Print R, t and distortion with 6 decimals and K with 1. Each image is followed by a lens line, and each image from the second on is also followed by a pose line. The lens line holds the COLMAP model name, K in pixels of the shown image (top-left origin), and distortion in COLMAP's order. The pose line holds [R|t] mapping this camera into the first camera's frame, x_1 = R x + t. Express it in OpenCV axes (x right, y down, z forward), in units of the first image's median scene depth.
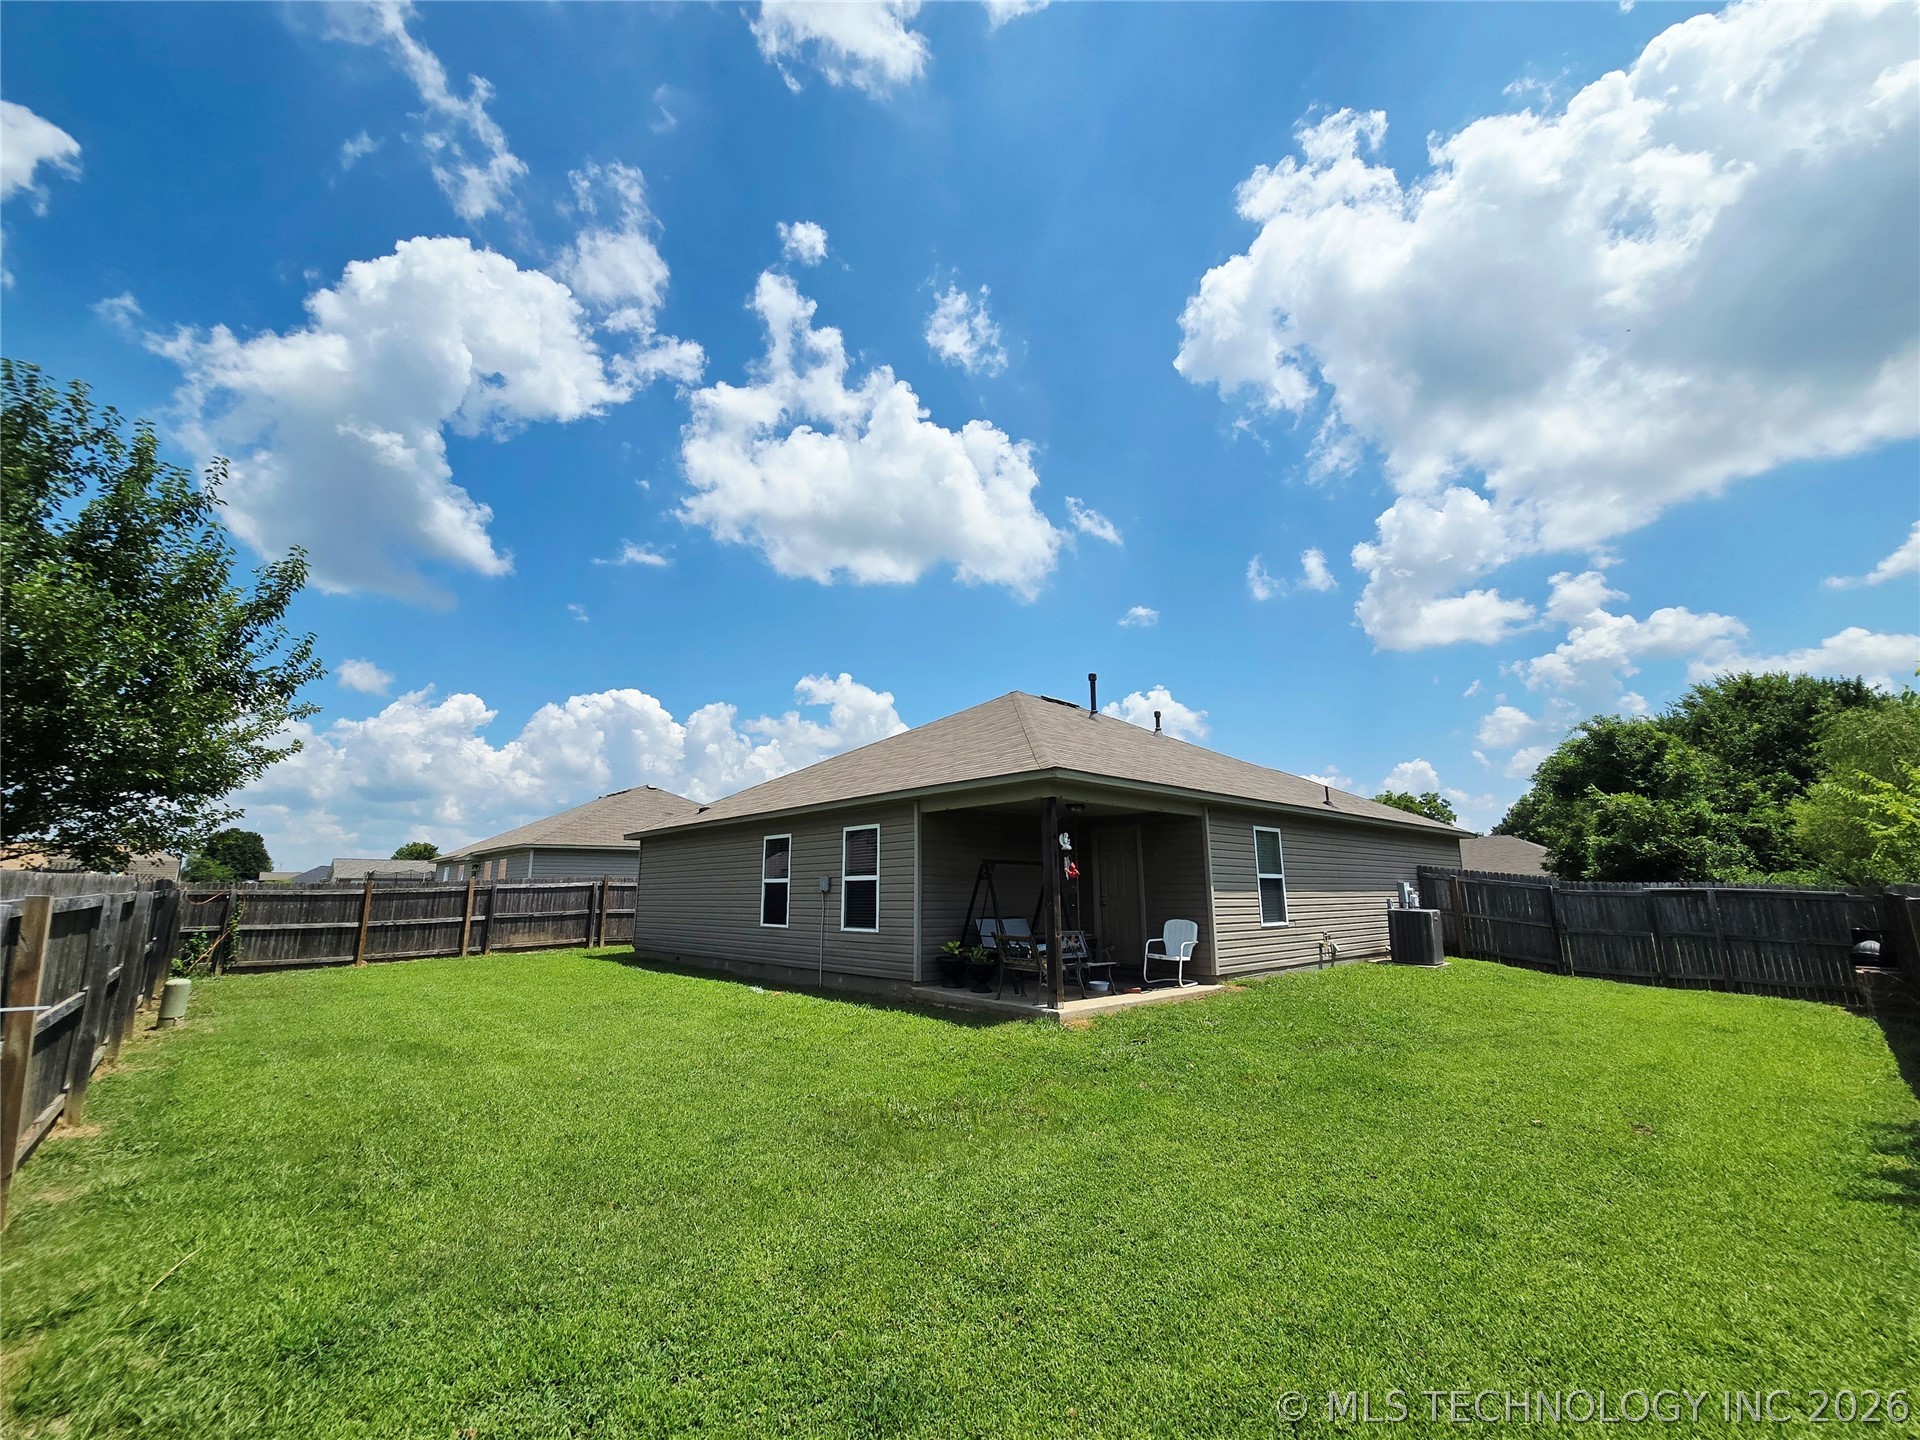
lens RADIAL K [[793.2, 0, 987.6], [0, 793.2, 768.6], [0, 0, 1]] dist [-0.010483, -0.000034]
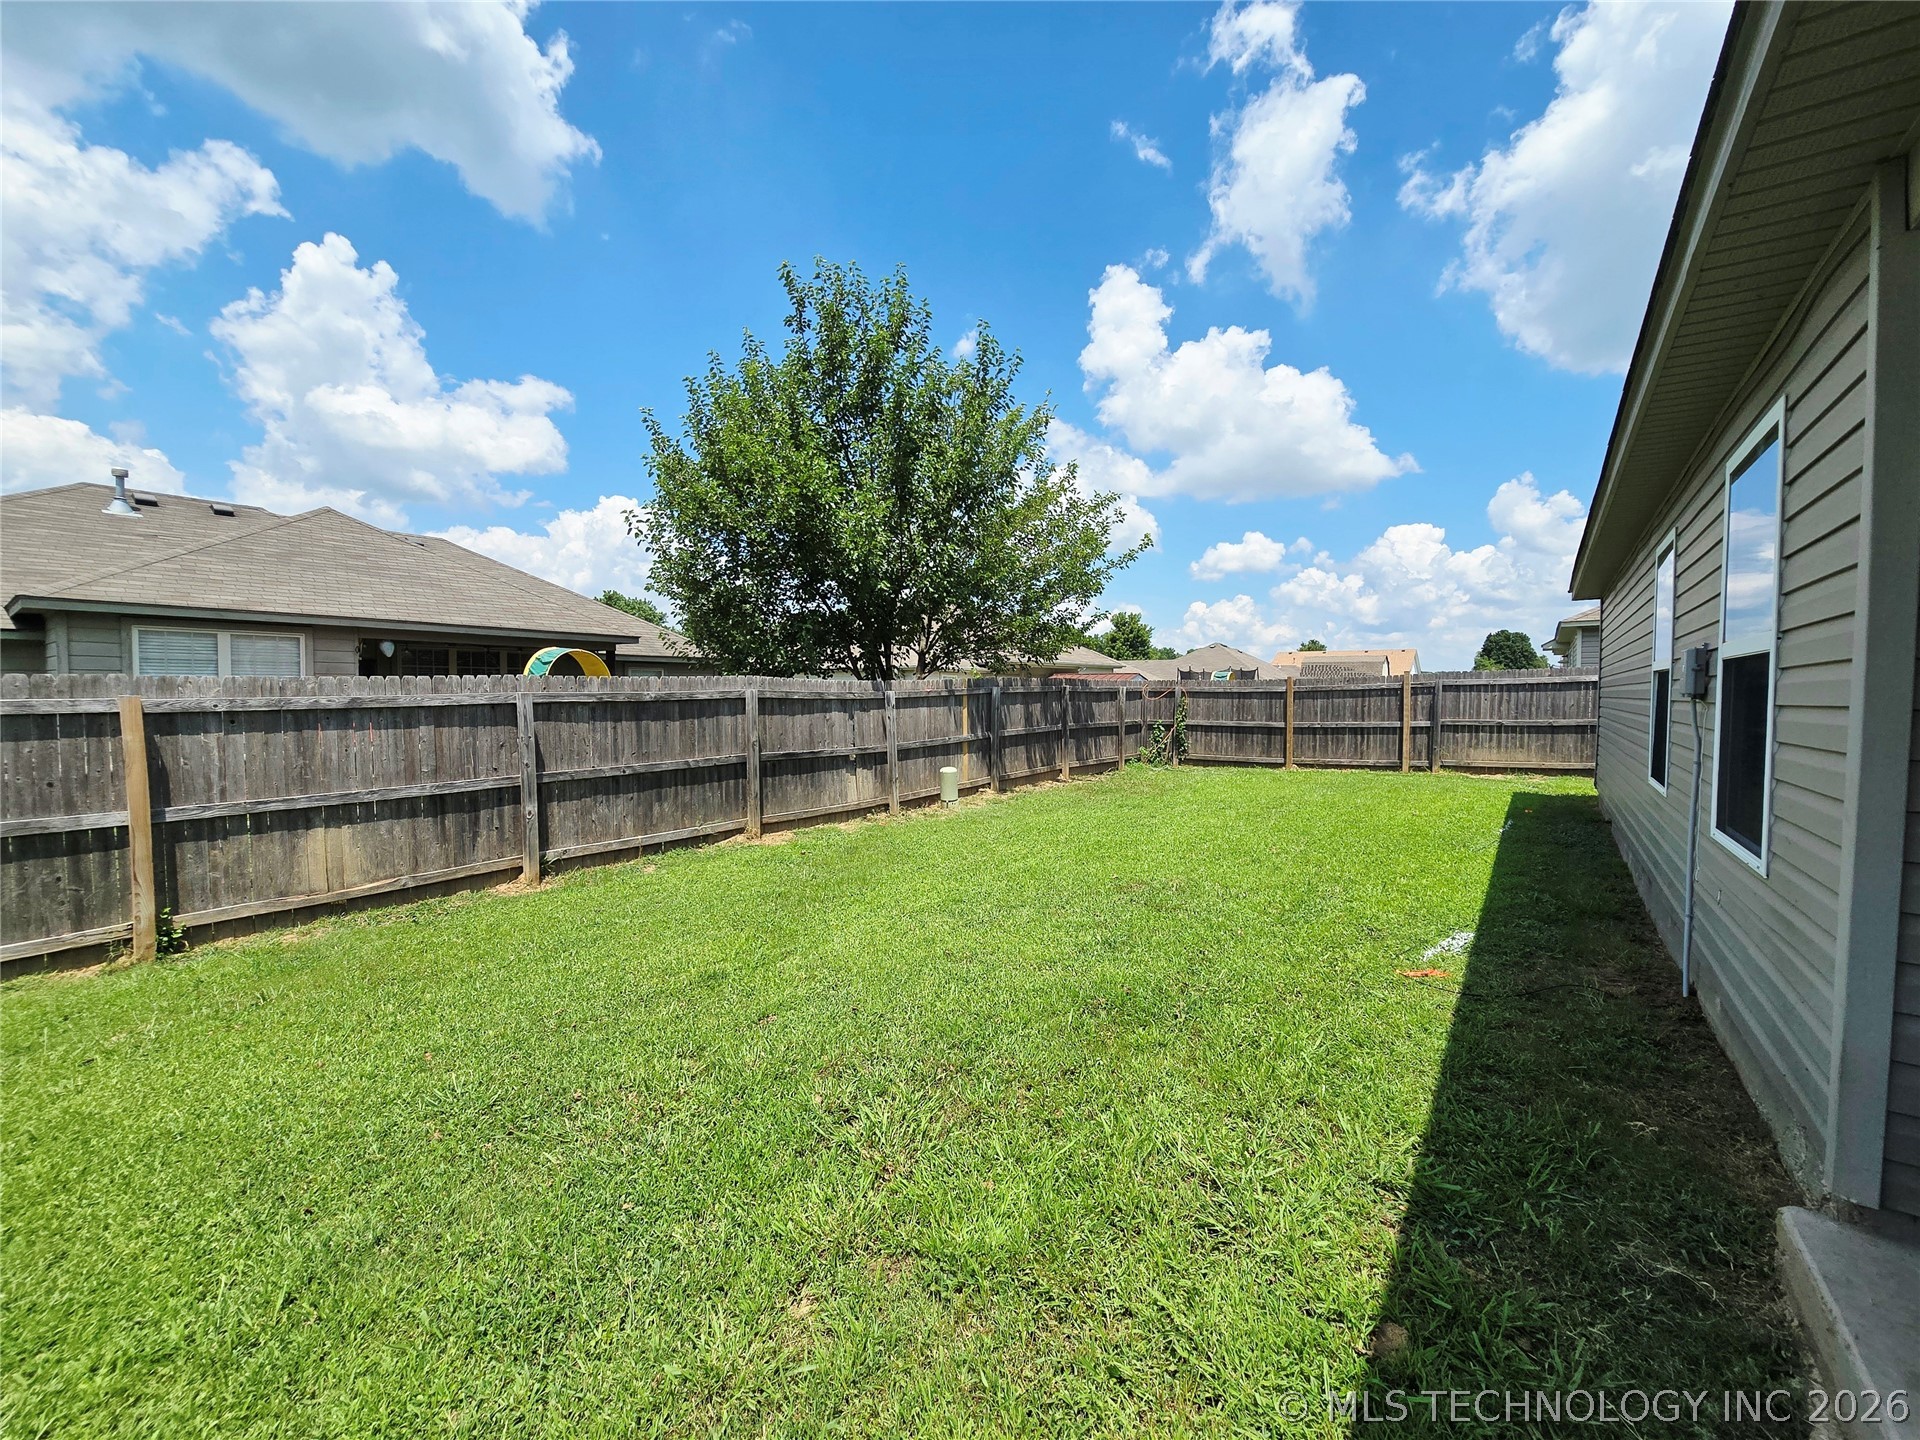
lens RADIAL K [[791.6, 0, 951.6], [0, 791.6, 719.9], [0, 0, 1]] dist [-0.008884, 0.003316]
pose [[0.159527, 0.044946, -0.986170, 0.030587], [0.147518, 0.986661, 0.068832, 0.065981], [0.976110, -0.156458, 0.150768, 0.436830]]
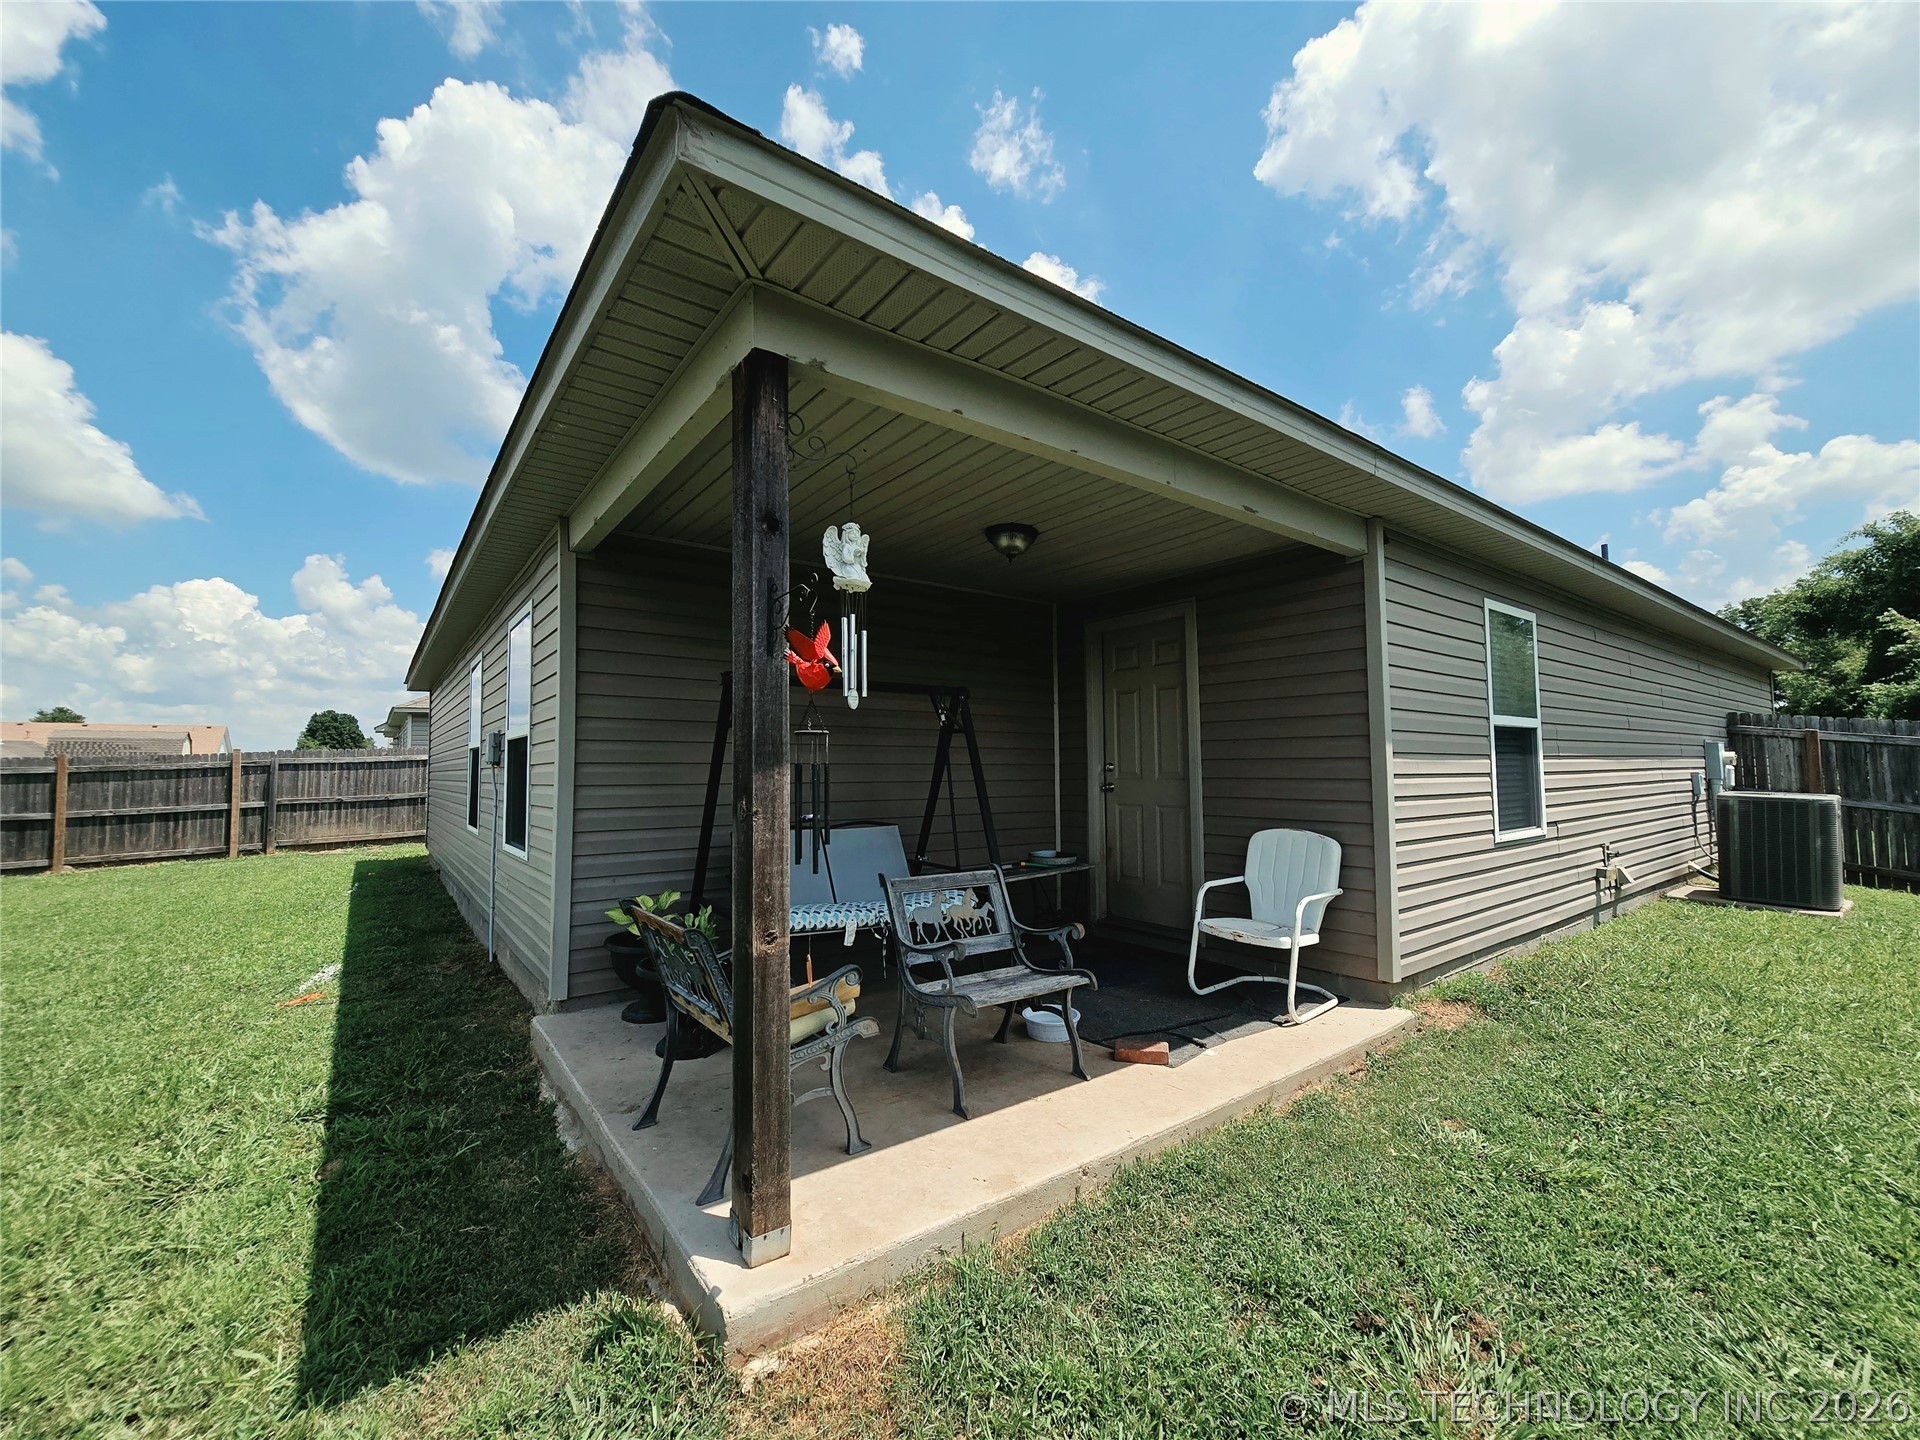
lens RADIAL K [[791.6, 0, 951.6], [0, 791.6, 719.9], [0, 0, 1]] dist [-0.008884, 0.003316]
pose [[0.991187, -0.012555, -0.131873, 0.080982], [0.025115, 0.995254, 0.094014, 0.060066], [0.130067, -0.096497, 0.986798, 0.373162]]
